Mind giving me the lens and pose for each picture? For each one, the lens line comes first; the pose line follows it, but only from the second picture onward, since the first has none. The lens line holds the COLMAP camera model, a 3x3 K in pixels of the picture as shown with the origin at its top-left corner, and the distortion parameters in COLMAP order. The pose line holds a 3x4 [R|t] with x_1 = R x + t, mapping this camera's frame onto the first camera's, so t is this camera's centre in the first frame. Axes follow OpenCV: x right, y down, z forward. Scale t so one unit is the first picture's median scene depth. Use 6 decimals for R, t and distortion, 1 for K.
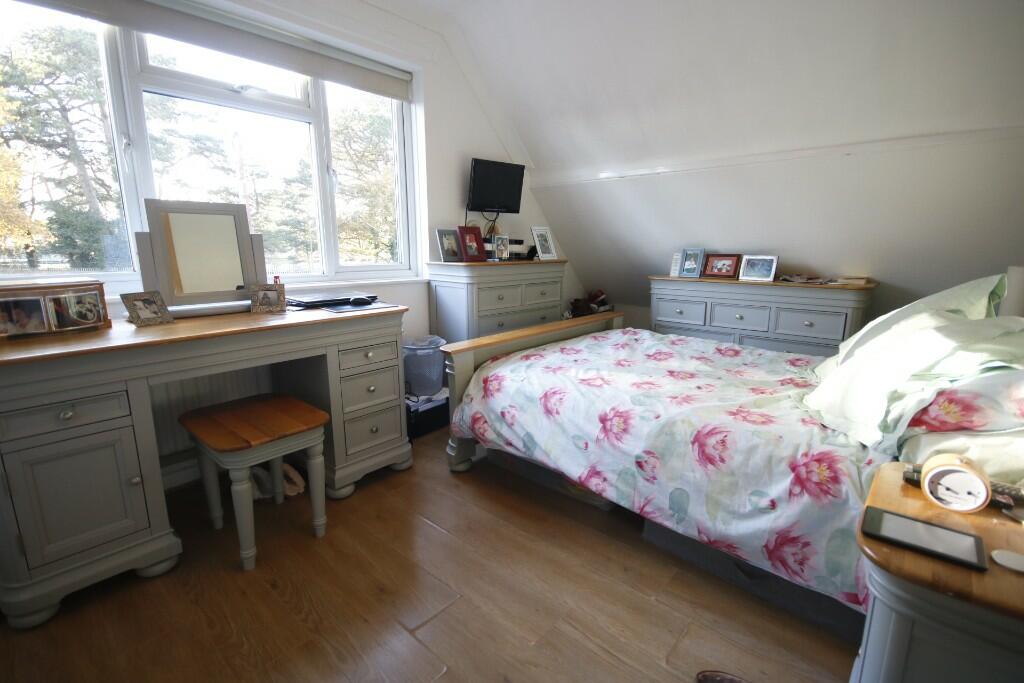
lens RADIAL K [[478.4, 0, 512.5], [0, 478.4, 342.1], [0, 0, 1]] dist [-0.002126, -0.002372]
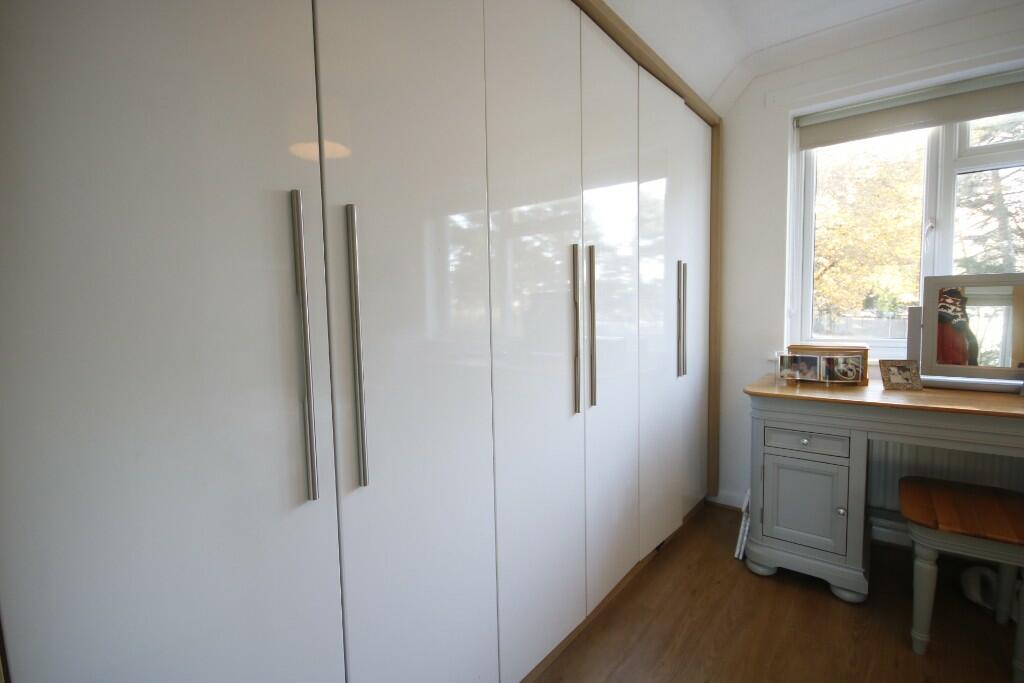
lens RADIAL K [[478.4, 0, 512.3], [0, 478.4, 342.2], [0, 0, 1]] dist [-0.002126, -0.002372]
pose [[0.052722, 0.070546, -0.996114, 0.300109], [-0.179412, 0.981940, 0.060047, -0.049037], [0.982360, 0.175549, 0.064426, 0.020581]]
